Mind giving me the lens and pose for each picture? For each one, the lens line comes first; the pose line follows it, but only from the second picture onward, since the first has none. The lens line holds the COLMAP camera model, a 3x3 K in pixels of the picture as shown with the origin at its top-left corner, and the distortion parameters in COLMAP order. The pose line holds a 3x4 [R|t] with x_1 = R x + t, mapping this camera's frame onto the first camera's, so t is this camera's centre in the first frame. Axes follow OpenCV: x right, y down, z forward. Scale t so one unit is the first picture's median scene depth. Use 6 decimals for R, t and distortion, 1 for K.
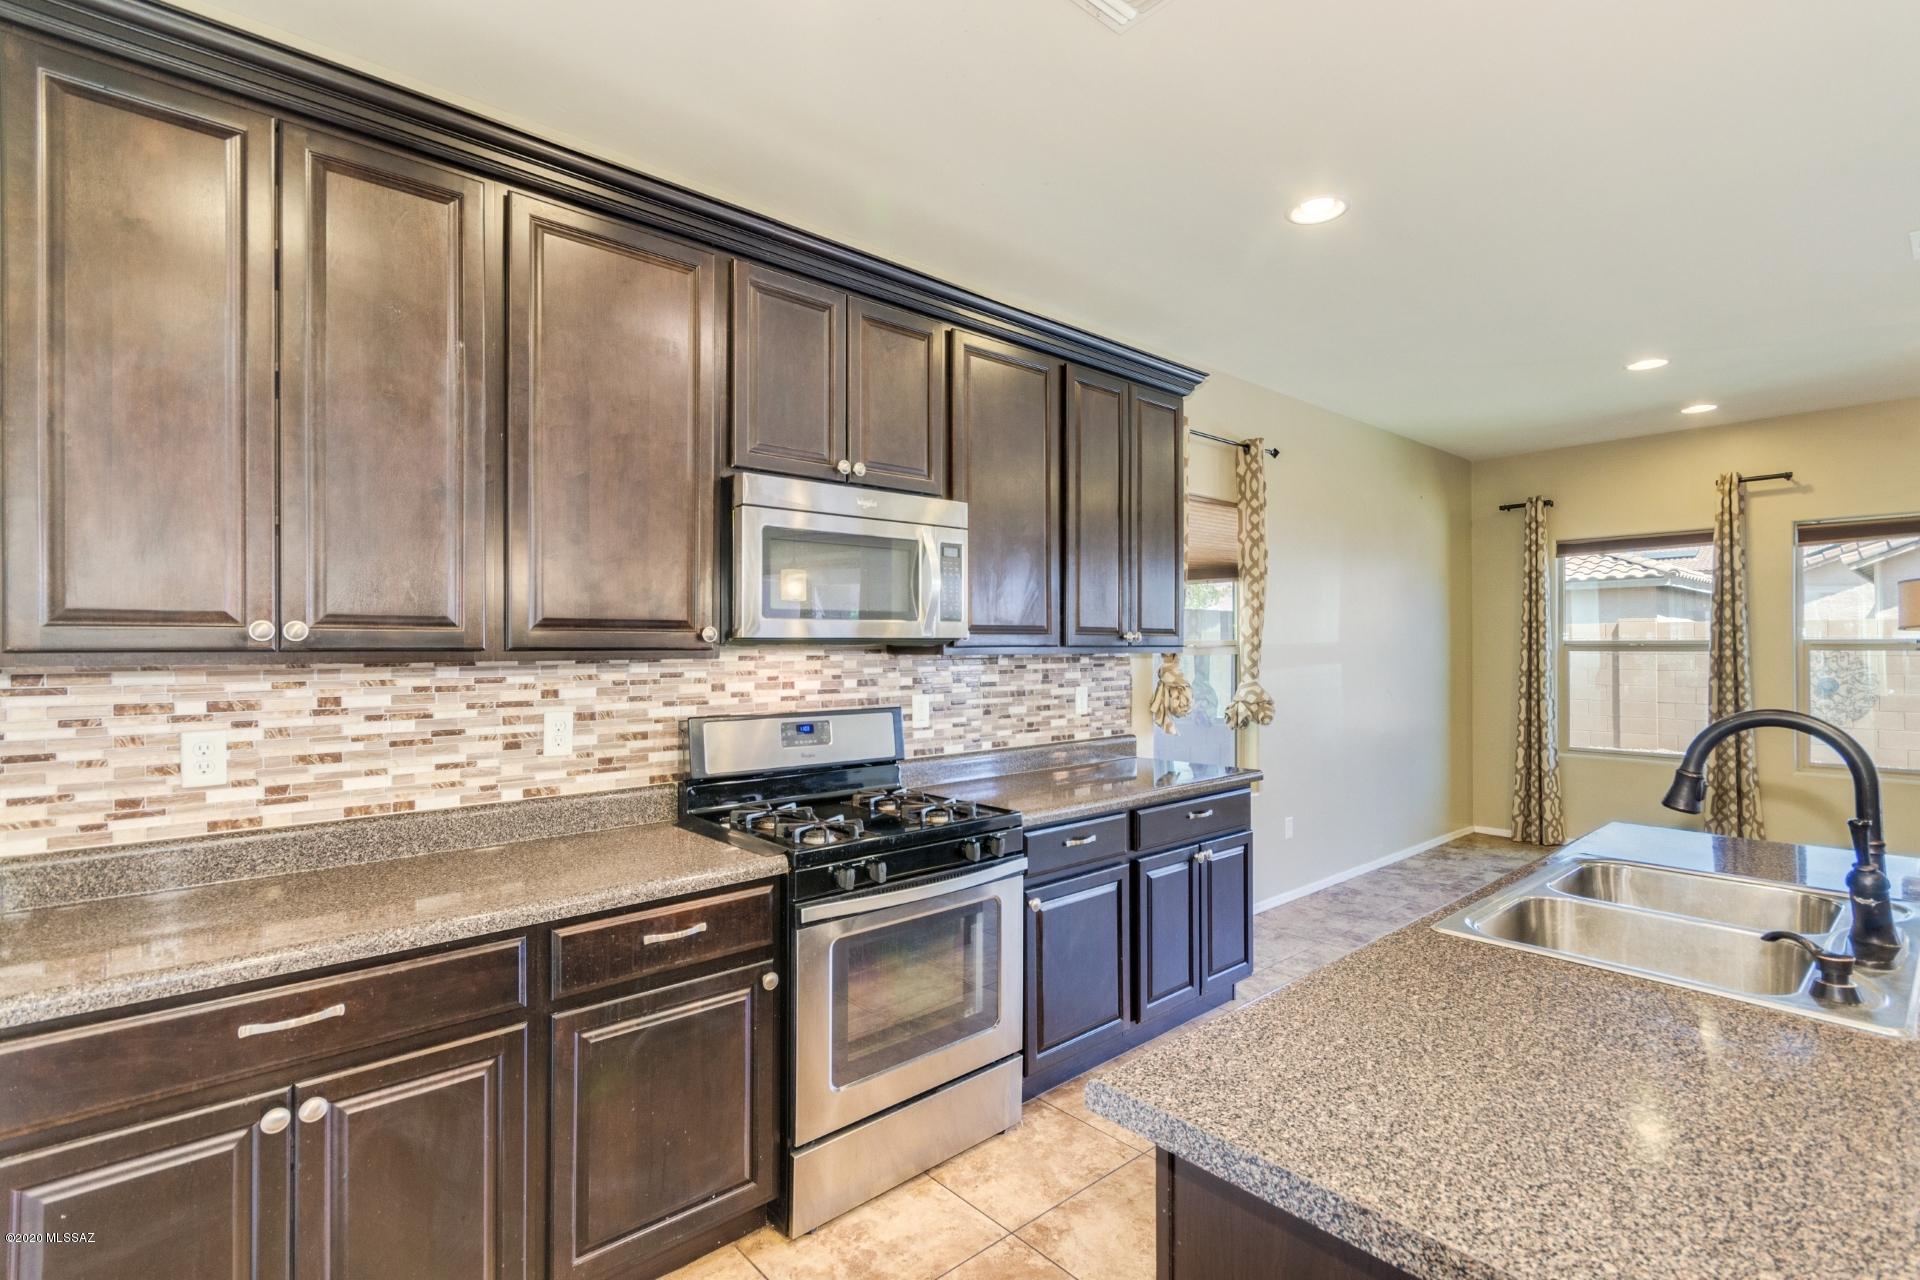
lens RADIAL K [[893.5, 0, 954.5], [0, 893.5, 647.7], [0, 0, 1]] dist [0.019687, 0.000523]
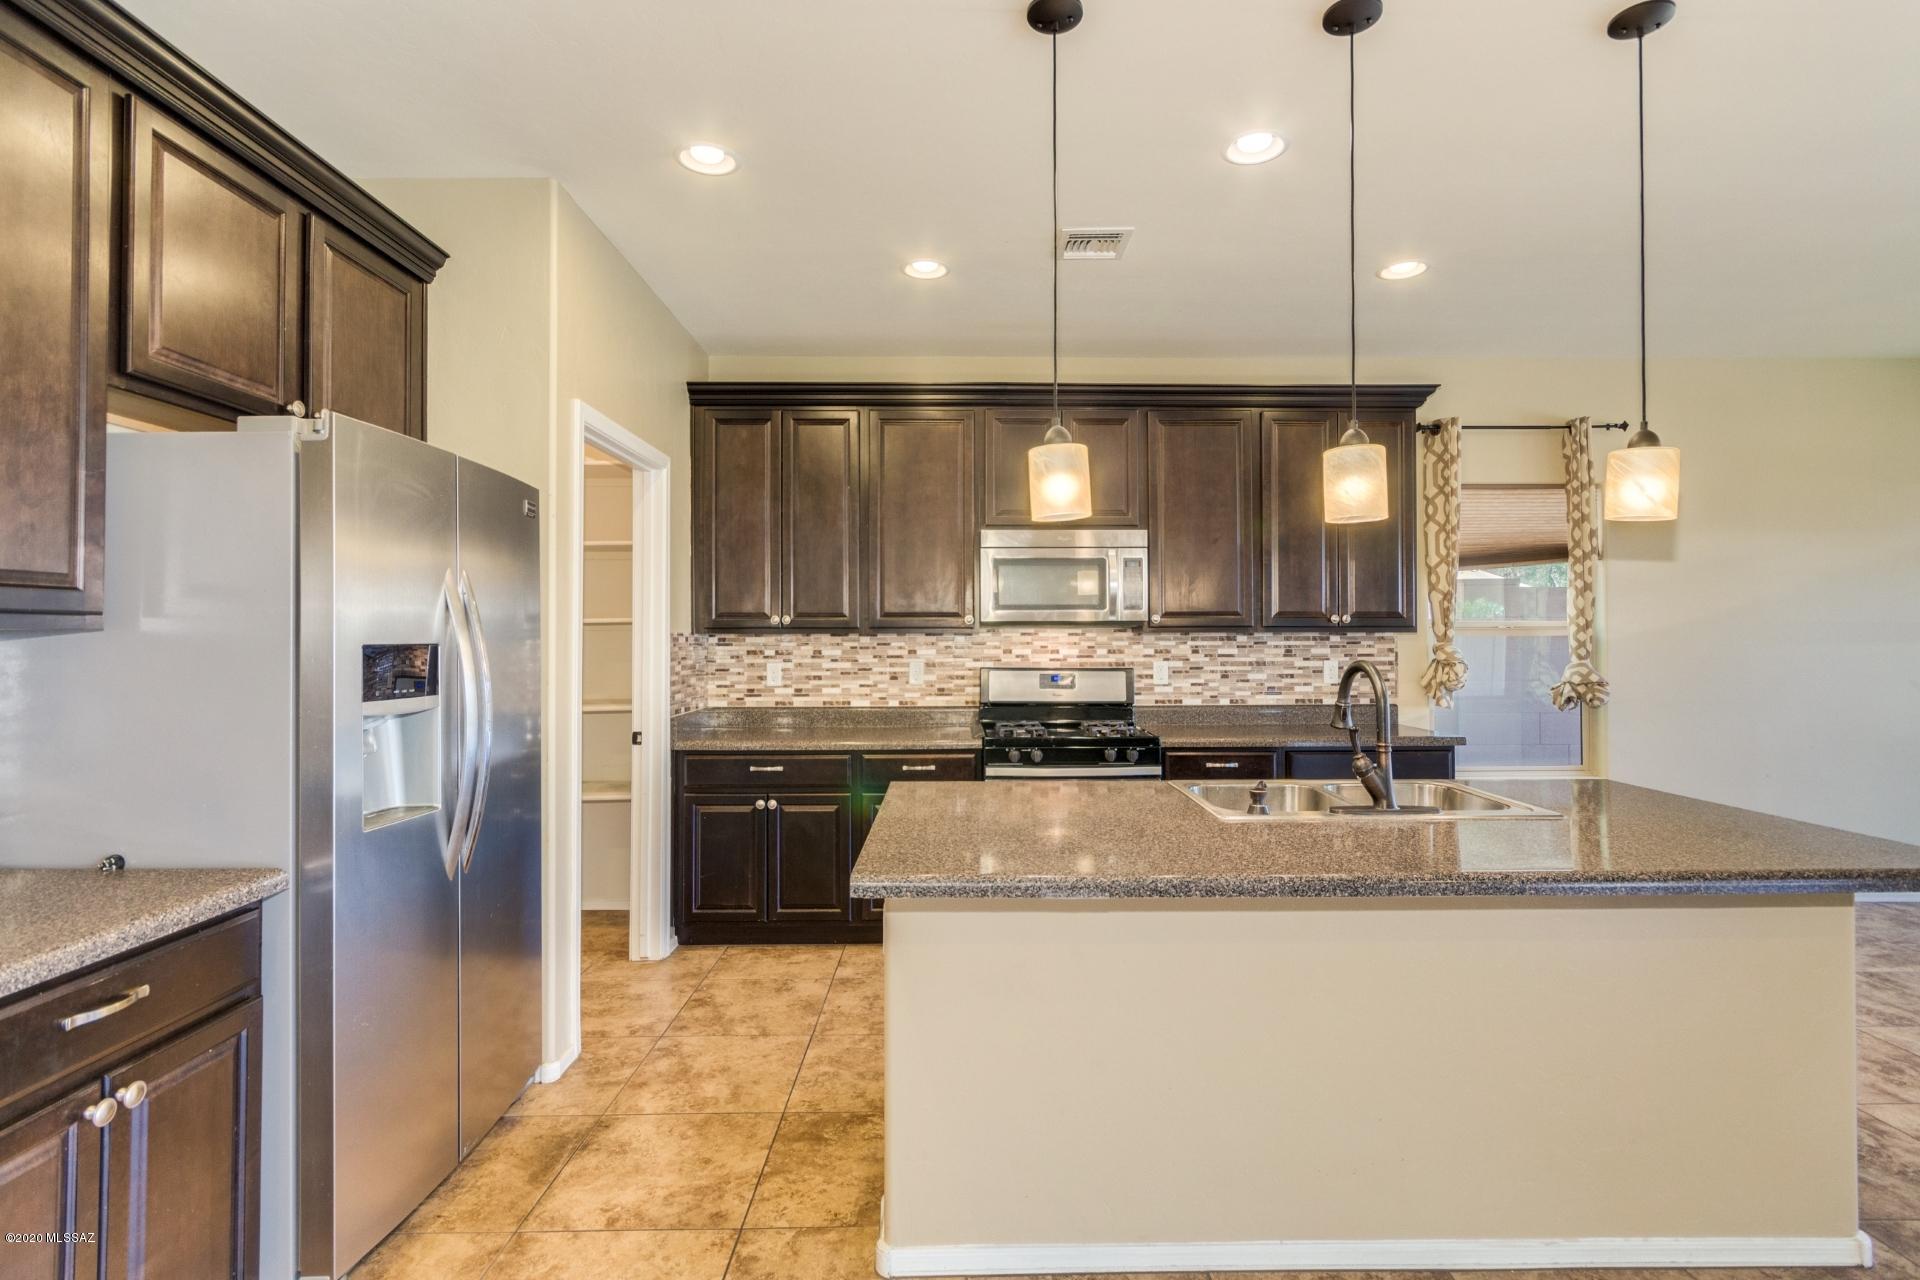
lens RADIAL K [[893.5, 0, 962.5], [0, 893.5, 627.5], [0, 0, 1]] dist [0.019687, 0.000523]
pose [[0.773081, -0.003830, -0.634295, 0.722849], [-0.000845, 0.999975, -0.007067, 0.011267], [0.634306, 0.005999, 0.773058, -0.344596]]
